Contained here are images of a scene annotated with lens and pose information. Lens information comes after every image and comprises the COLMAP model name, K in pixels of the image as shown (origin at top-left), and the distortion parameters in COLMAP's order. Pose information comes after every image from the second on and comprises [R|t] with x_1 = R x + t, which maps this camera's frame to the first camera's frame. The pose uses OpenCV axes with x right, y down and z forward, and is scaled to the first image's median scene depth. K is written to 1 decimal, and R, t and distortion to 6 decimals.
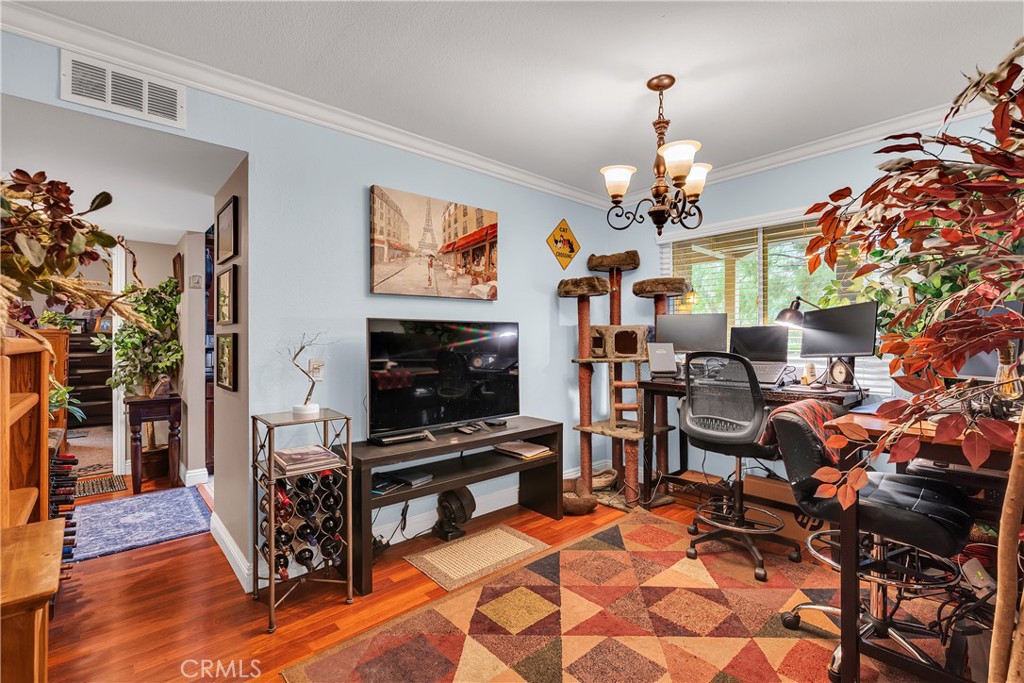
lens RADIAL K [[460.8, 0, 512.6], [0, 460.8, 339.8], [0, 0, 1]] dist [-0.002479, 0.000243]
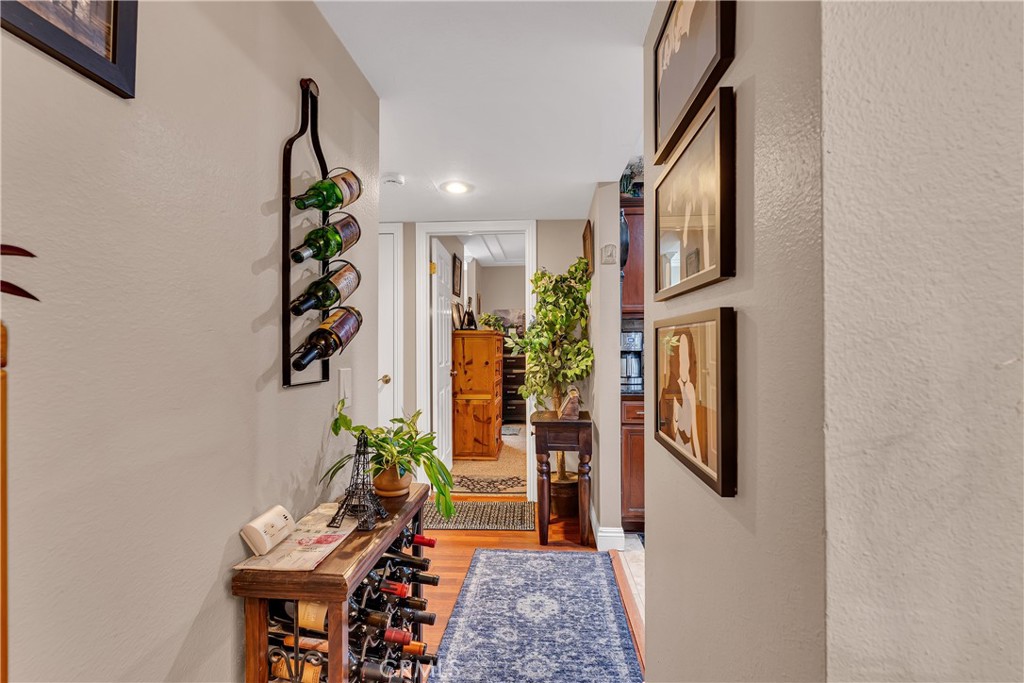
lens RADIAL K [[460.8, 0, 512.6], [0, 460.8, 339.8], [0, 0, 1]] dist [-0.002479, 0.000243]
pose [[0.697479, -0.006213, -0.716578, -0.283635], [0.001878, 0.999975, -0.006842, 0.005157], [0.716603, 0.003427, 0.697473, 0.399764]]
